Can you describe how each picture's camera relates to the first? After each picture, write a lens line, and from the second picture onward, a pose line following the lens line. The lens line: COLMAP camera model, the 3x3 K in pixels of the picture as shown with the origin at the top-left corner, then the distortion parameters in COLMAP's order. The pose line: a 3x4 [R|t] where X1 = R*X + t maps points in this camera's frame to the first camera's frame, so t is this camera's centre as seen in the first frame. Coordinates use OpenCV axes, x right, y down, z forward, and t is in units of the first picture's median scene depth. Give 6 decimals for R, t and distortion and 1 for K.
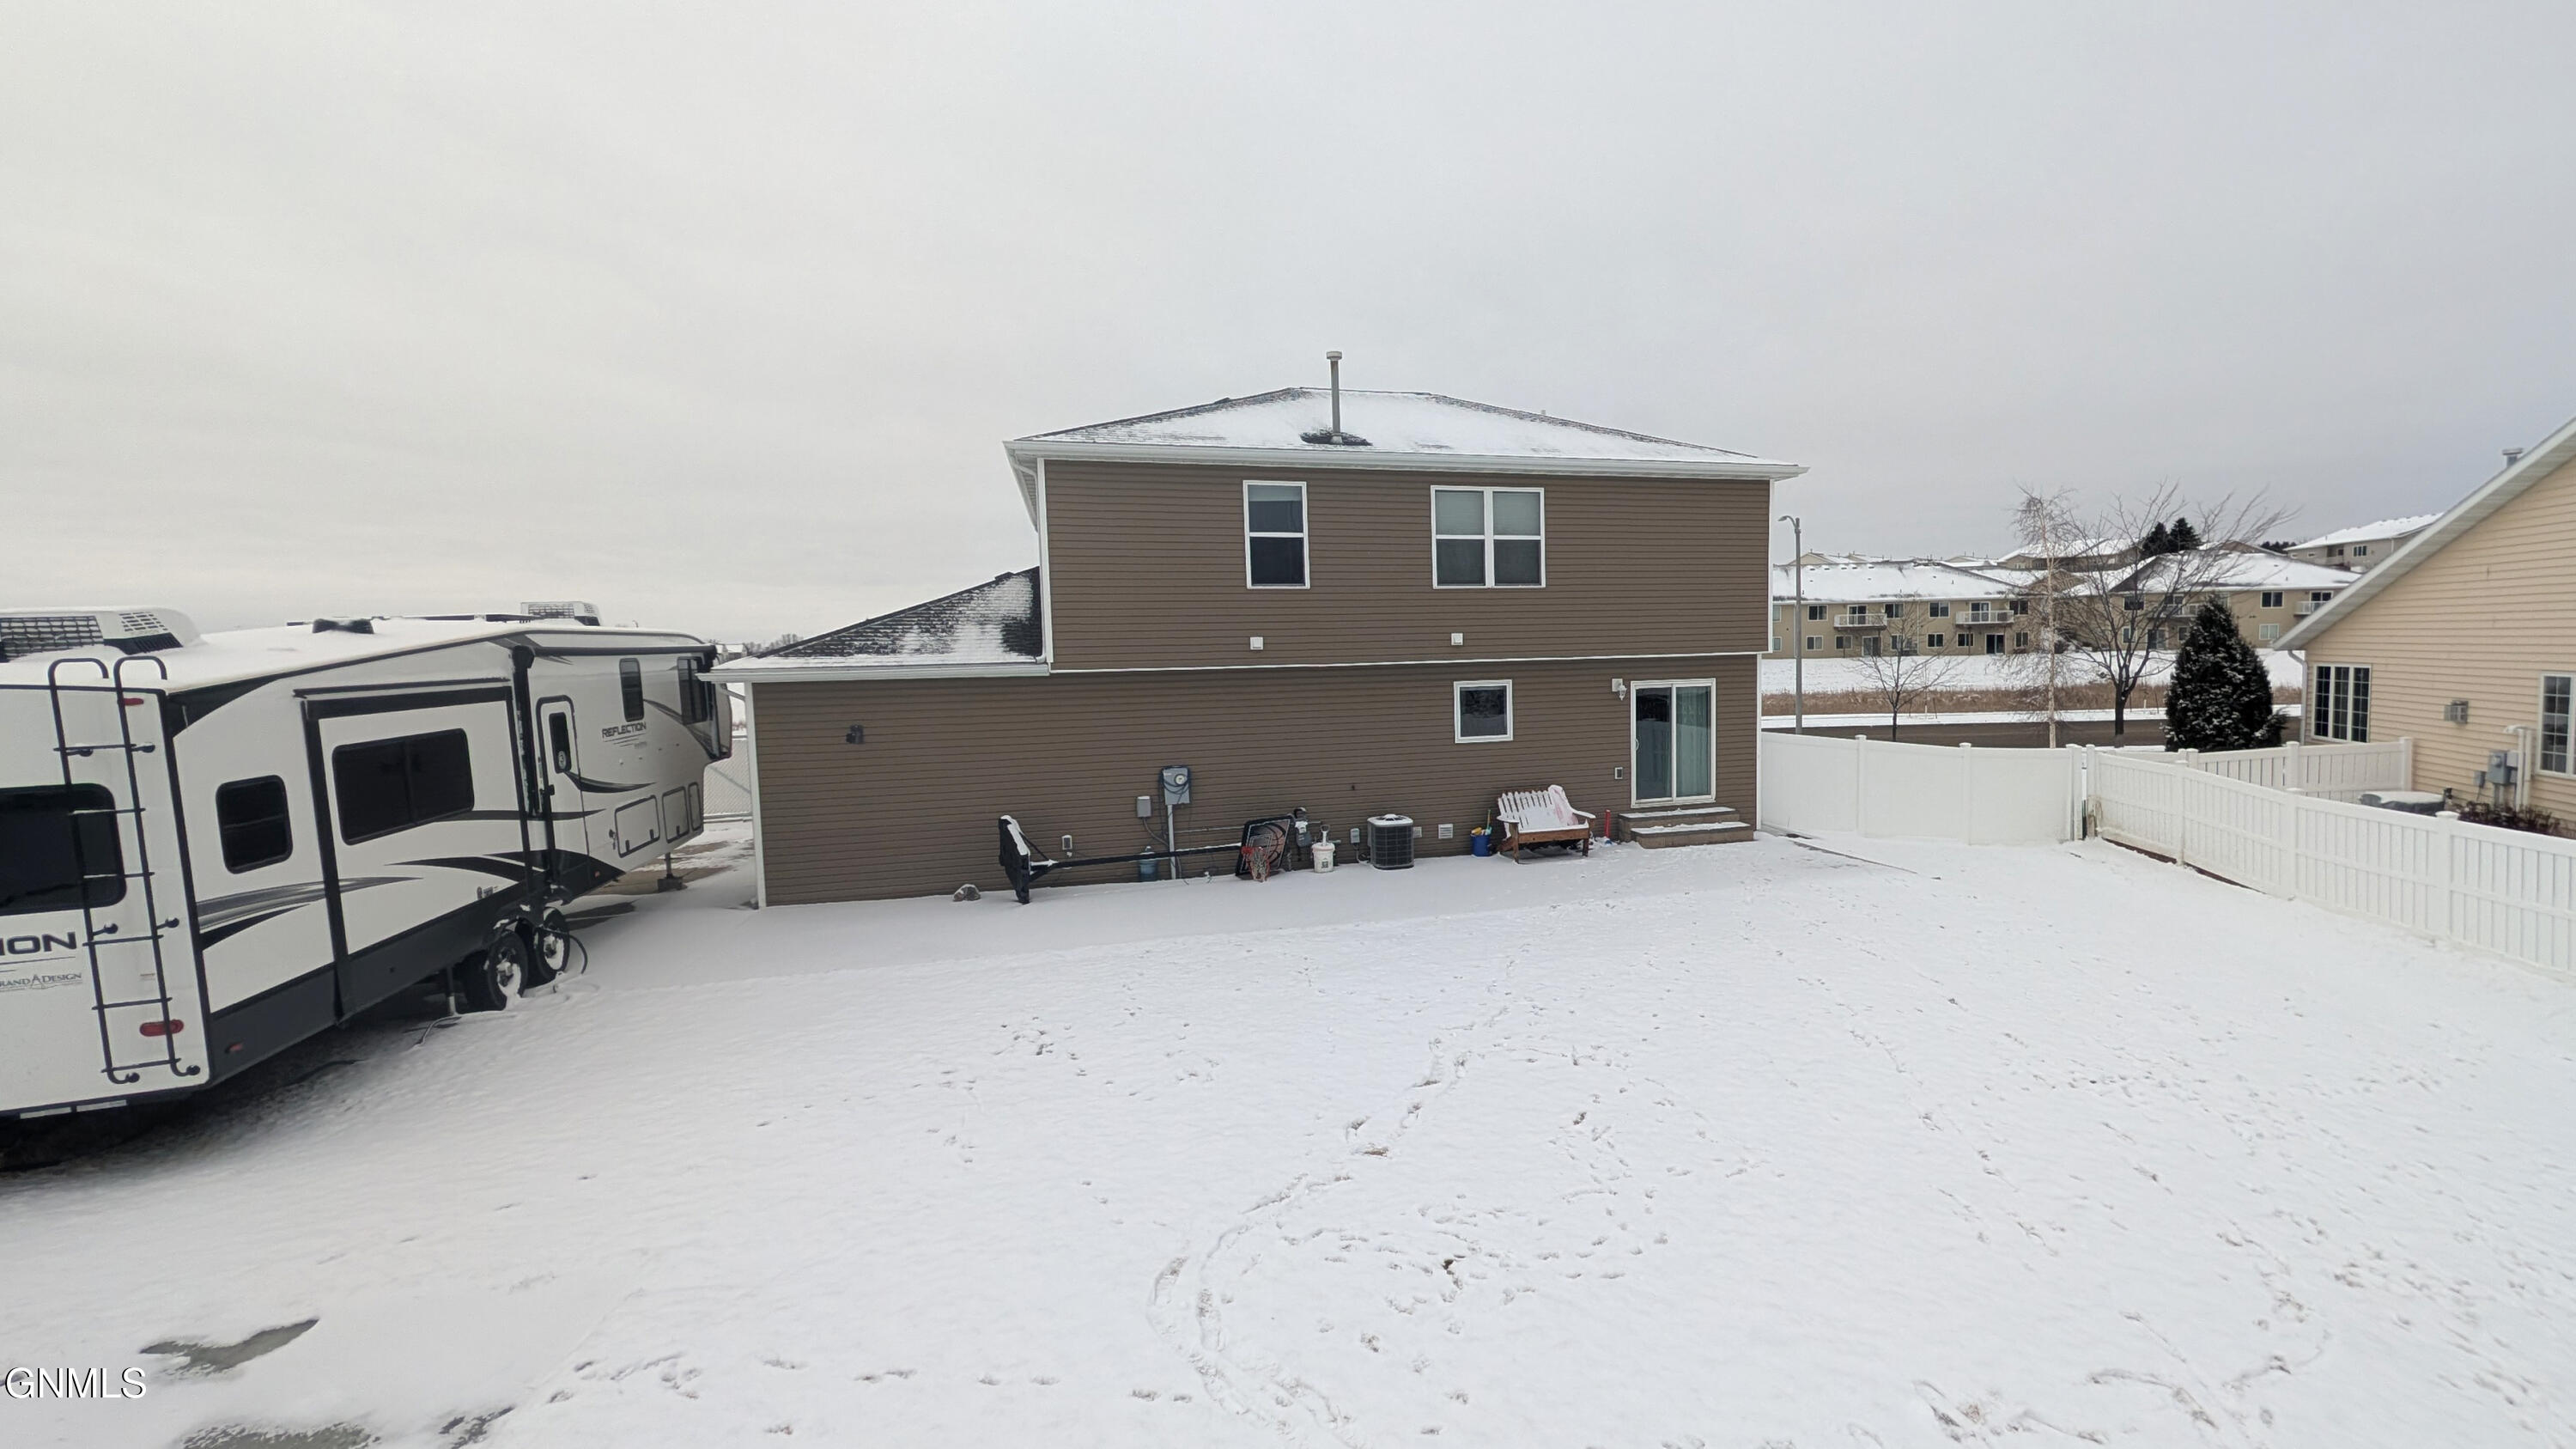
lens RADIAL K [[993.3, 0, 1281.5], [0, 993.3, 731.2], [0, 0, 1]] dist [0.003942, -0.000698]
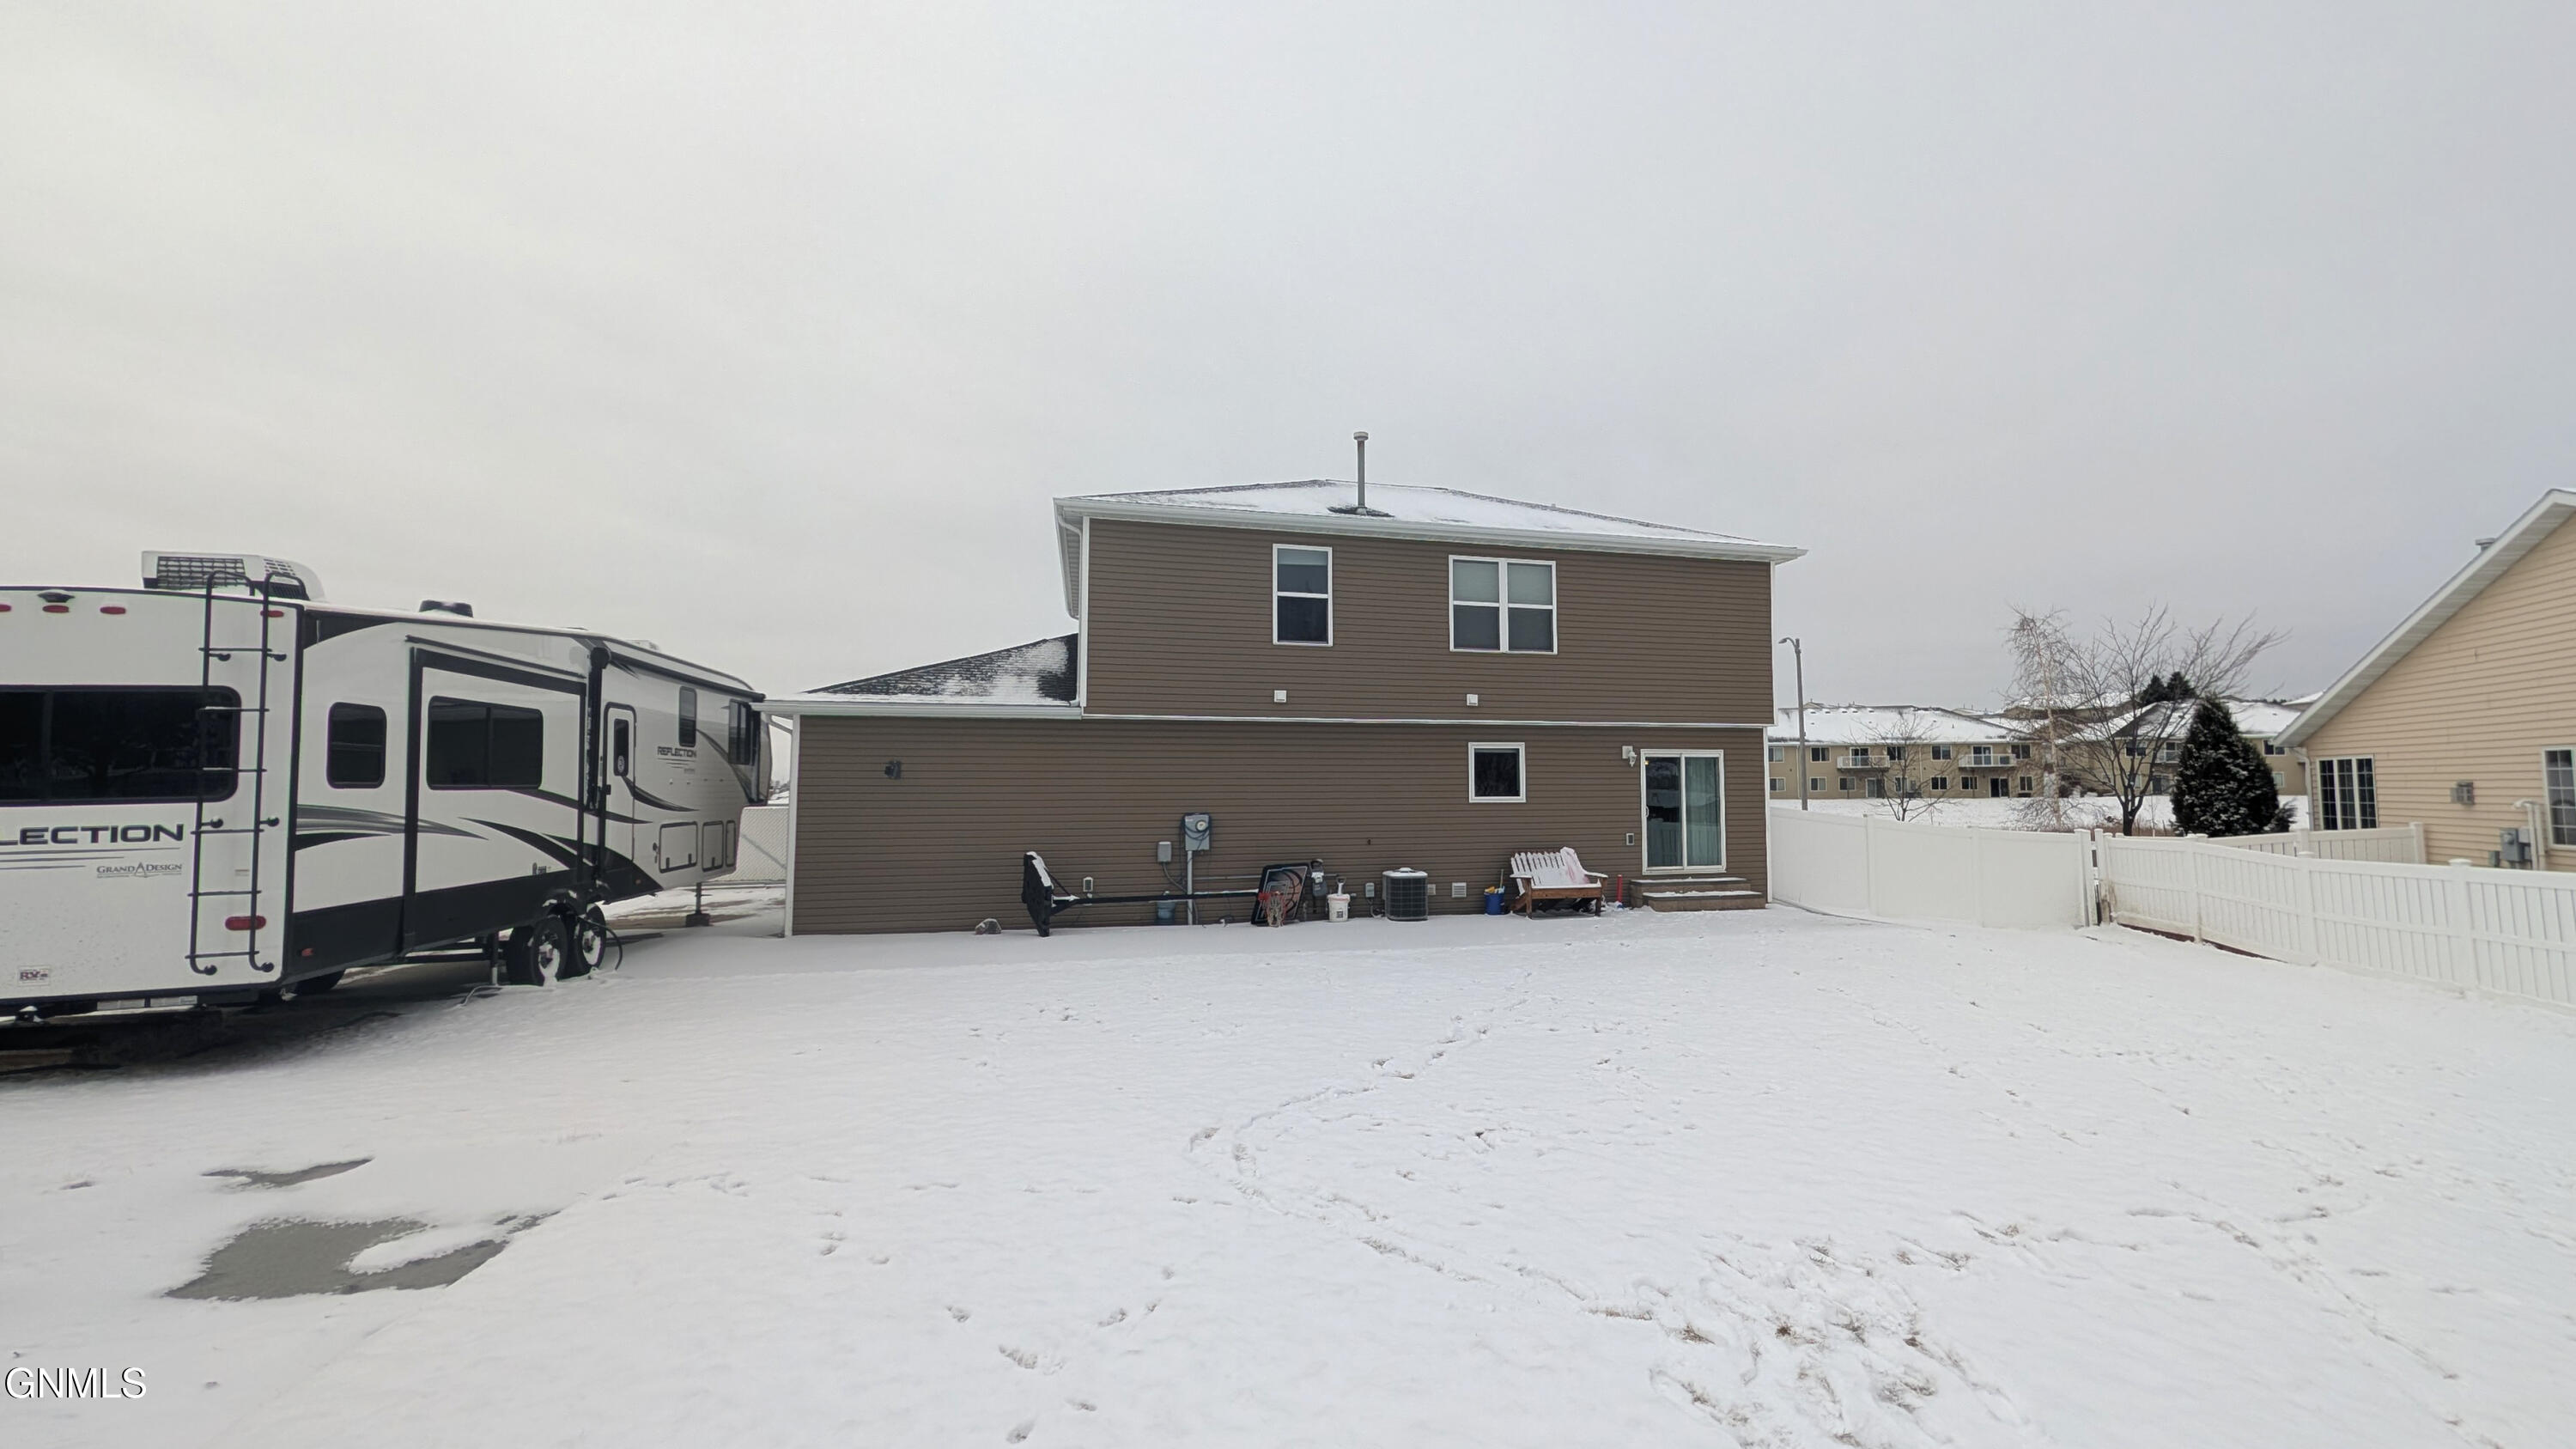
lens RADIAL K [[993.3, 0, 1260.0], [0, 993.3, 793.1], [0, 0, 1]] dist [0.003942, -0.000698]
pose [[0.999228, 0.033058, -0.021250, -0.021191], [-0.035570, 0.990692, -0.131396, 0.153272], [0.016708, 0.132050, 0.991102, -0.024687]]
